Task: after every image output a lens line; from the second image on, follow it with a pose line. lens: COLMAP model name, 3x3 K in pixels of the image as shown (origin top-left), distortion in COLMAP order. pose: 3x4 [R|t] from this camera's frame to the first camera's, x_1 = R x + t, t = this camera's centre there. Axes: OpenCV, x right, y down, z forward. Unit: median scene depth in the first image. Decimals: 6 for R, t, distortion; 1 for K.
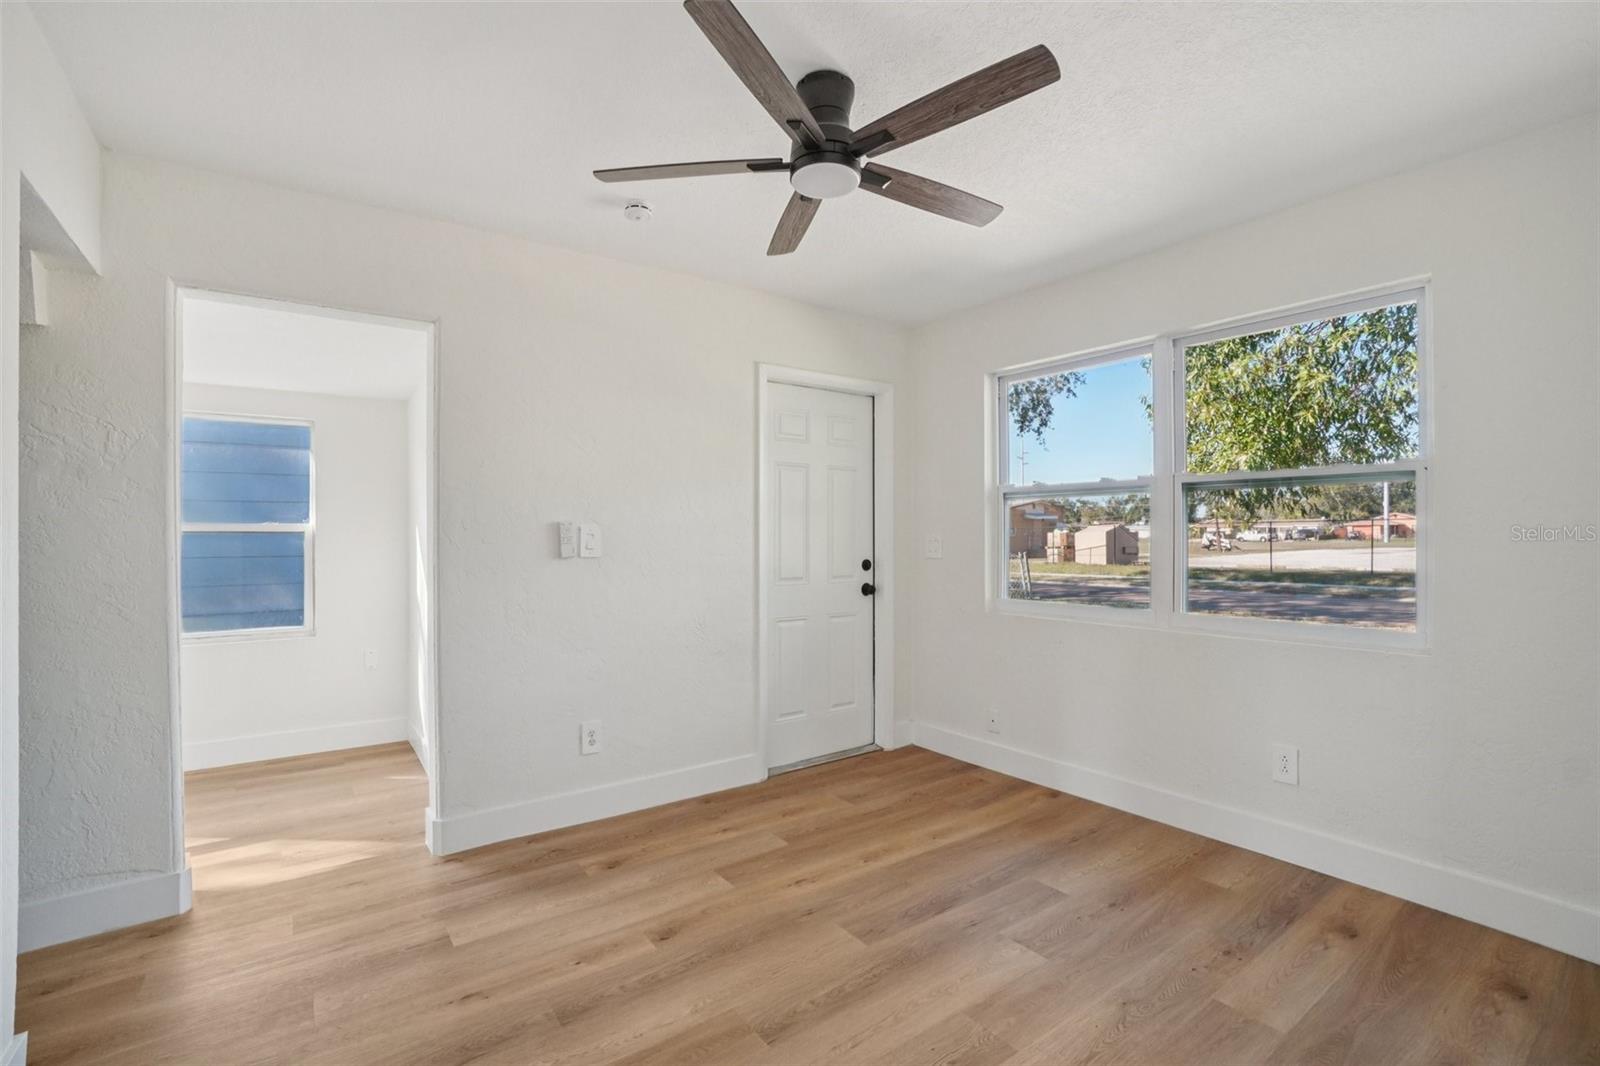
lens RADIAL K [[718.8, 0, 799.8], [0, 718.8, 520.5], [0, 0, 1]] dist [-0.047619, 0.020438]
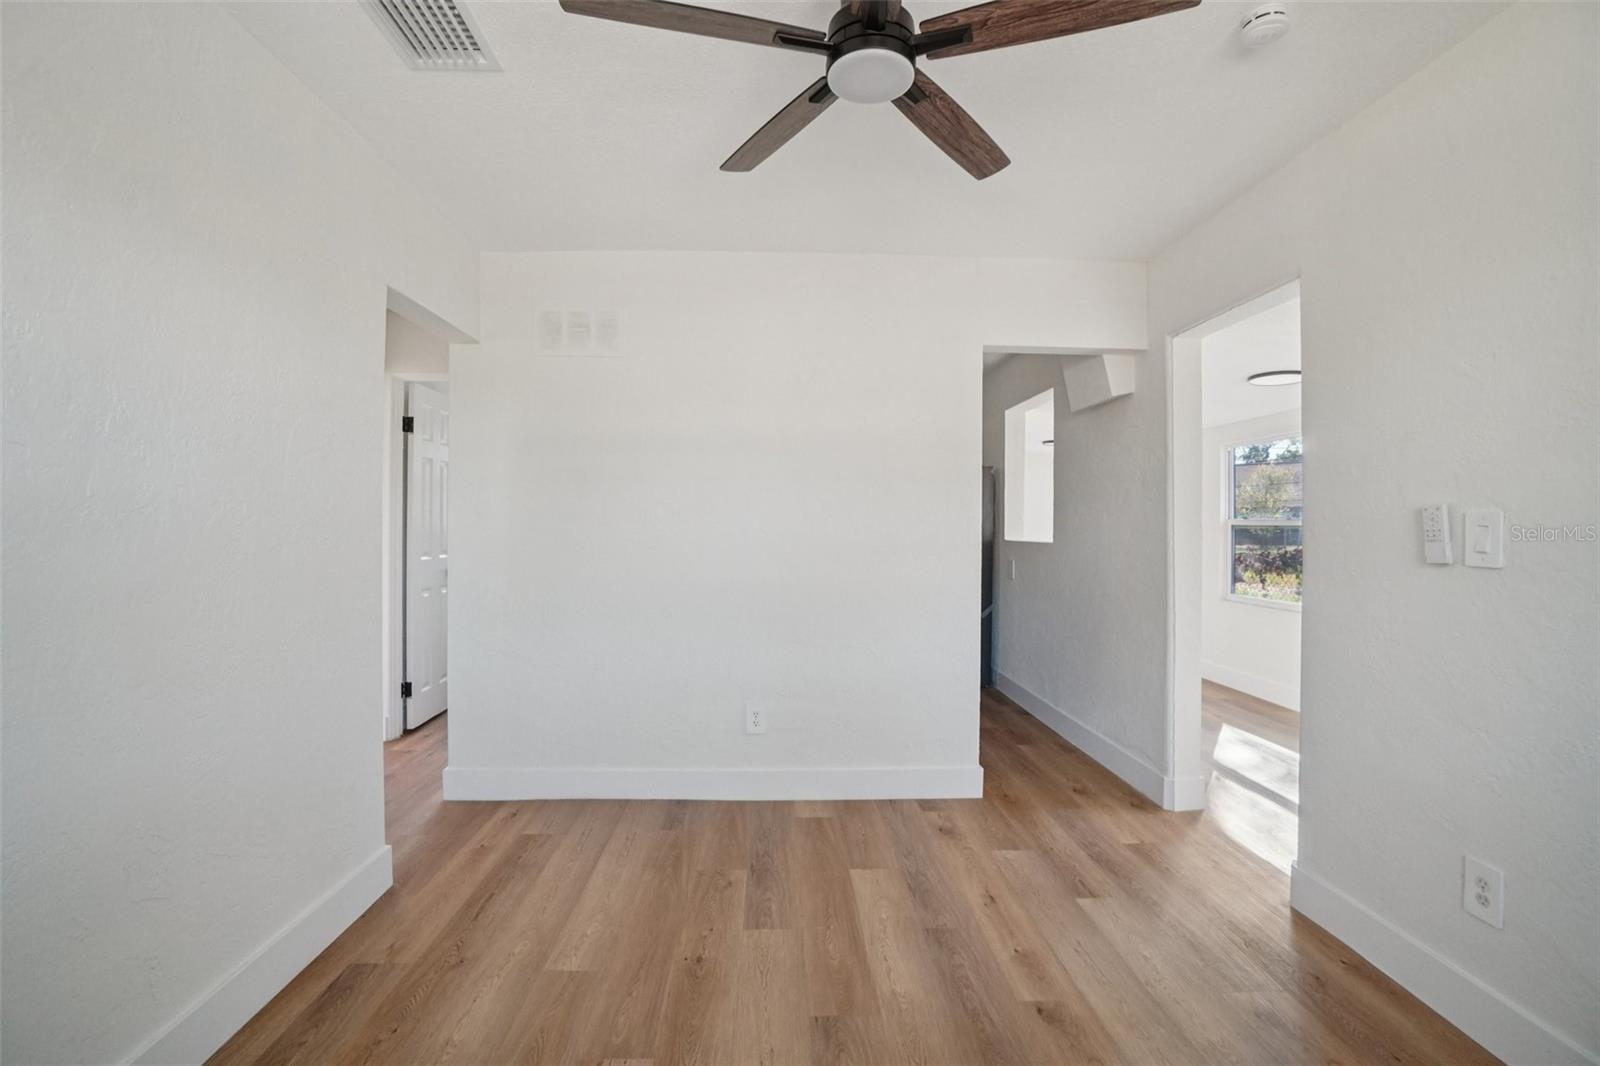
lens RADIAL K [[718.8, 0, 799.8], [0, 718.8, 520.5], [0, 0, 1]] dist [-0.047619, 0.020438]
pose [[-0.542789, -0.004360, -0.839858, 0.612339], [0.003565, 0.999966, -0.007496, 0.023086], [0.839861, -0.007063, -0.542755, 1.139700]]
